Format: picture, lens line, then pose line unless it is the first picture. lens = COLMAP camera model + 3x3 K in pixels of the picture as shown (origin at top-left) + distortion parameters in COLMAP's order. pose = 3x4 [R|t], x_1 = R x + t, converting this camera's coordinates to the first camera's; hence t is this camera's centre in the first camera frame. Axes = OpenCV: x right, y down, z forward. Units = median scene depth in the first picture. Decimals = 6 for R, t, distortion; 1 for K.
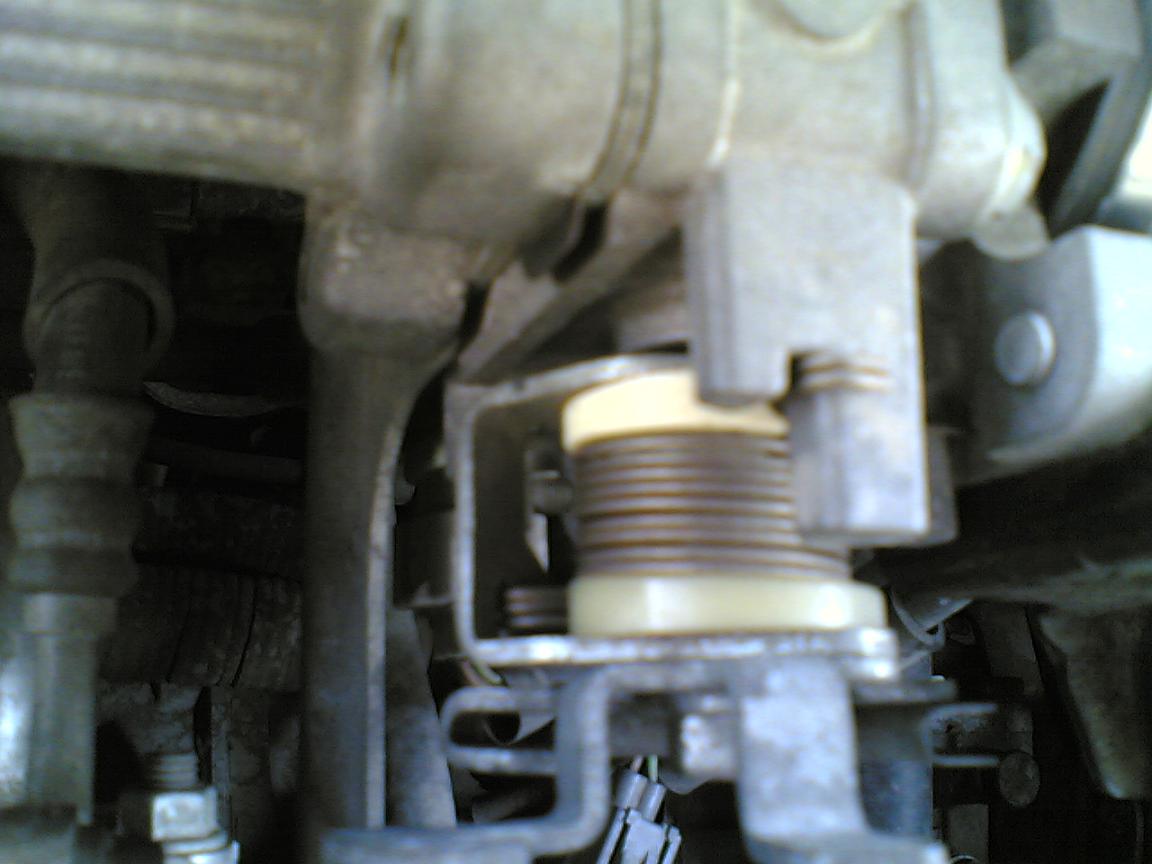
lens RADIAL K [[1219.6, 0, 576.0], [0, 1219.6, 432.0], [0, 0, 1]] dist [0.072437, -0.419300]
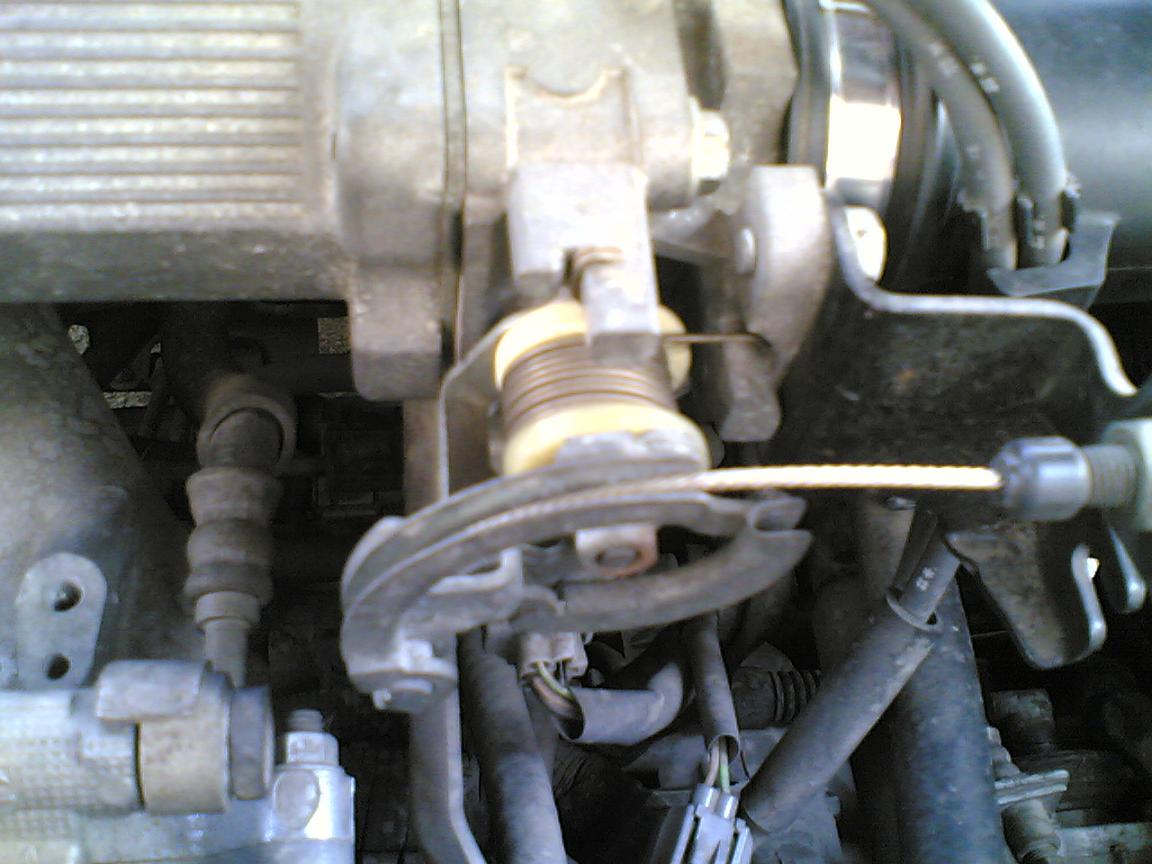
lens RADIAL K [[1219.6, 0, 576.0], [0, 1219.6, 432.0], [0, 0, 1]] dist [0.072437, -0.419300]
pose [[0.967147, -0.187625, -0.171532, 0.336969], [0.125461, 0.939125, -0.319849, 0.557889], [0.221102, 0.287820, 0.931812, -0.406807]]
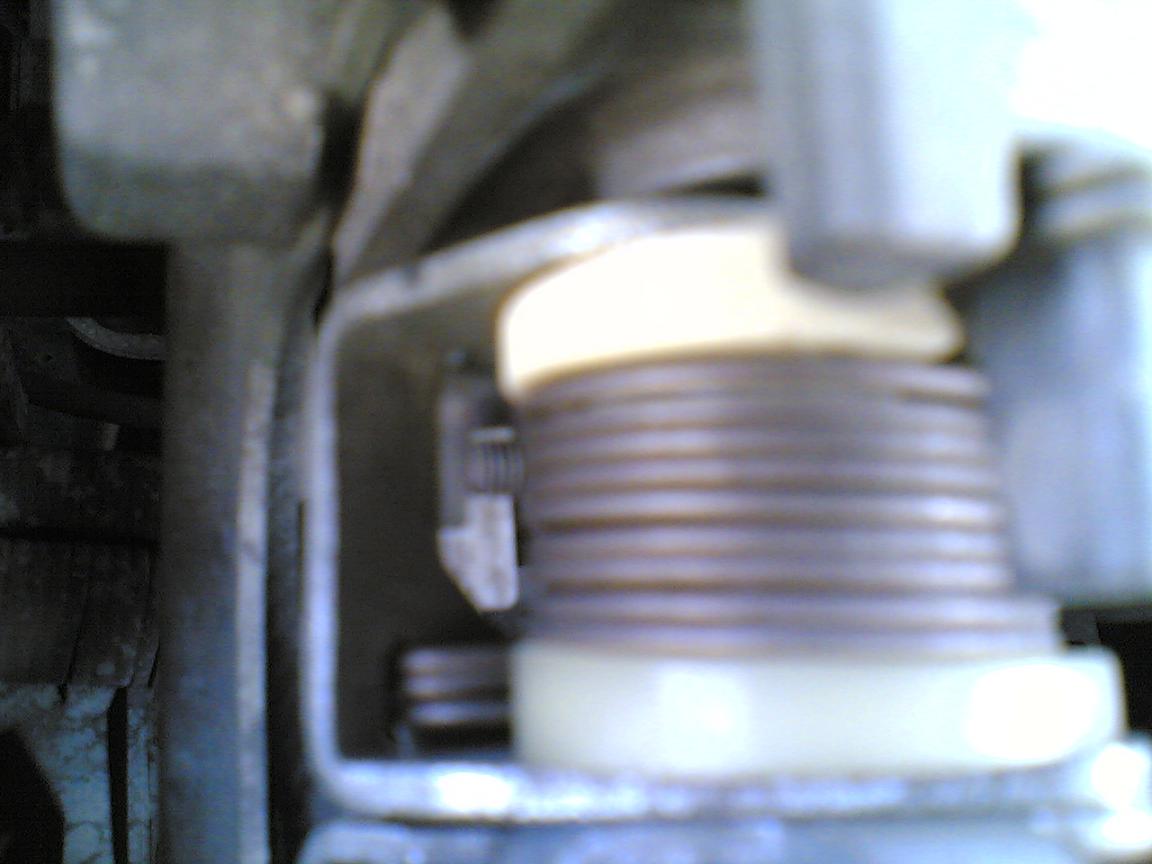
lens RADIAL K [[1219.6, 0, 576.0], [0, 1219.6, 432.0], [0, 0, 1]] dist [0.072437, -0.419300]
pose [[0.999814, -0.019290, -0.000108, 0.021841], [0.019272, 0.998593, 0.049397, 0.004542], [-0.000845, -0.049389, 0.998779, 0.458733]]
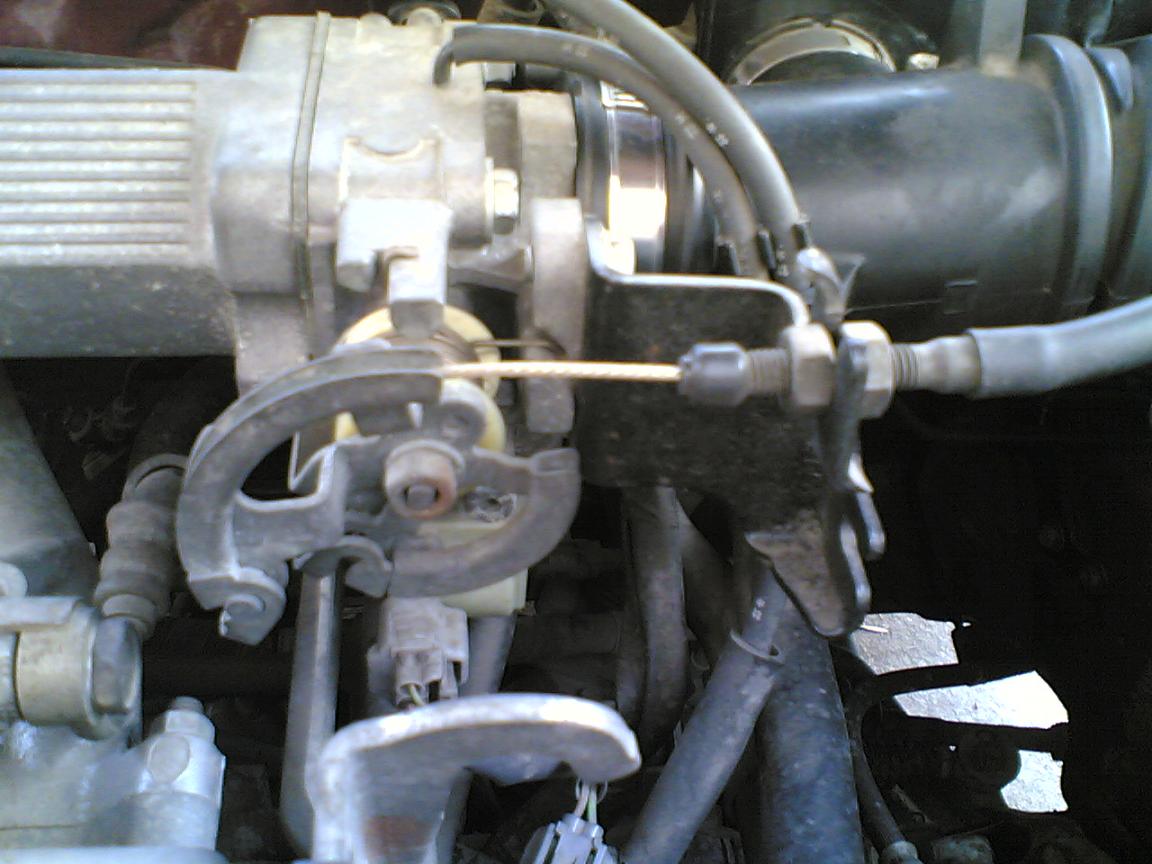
lens RADIAL K [[1219.6, 0, 576.0], [0, 1219.6, 432.0], [0, 0, 1]] dist [0.072437, -0.419300]
pose [[0.956898, -0.247089, -0.152624, 0.601798], [0.126745, 0.828120, -0.546034, 1.124261], [0.261310, 0.503154, 0.823744, -0.439639]]
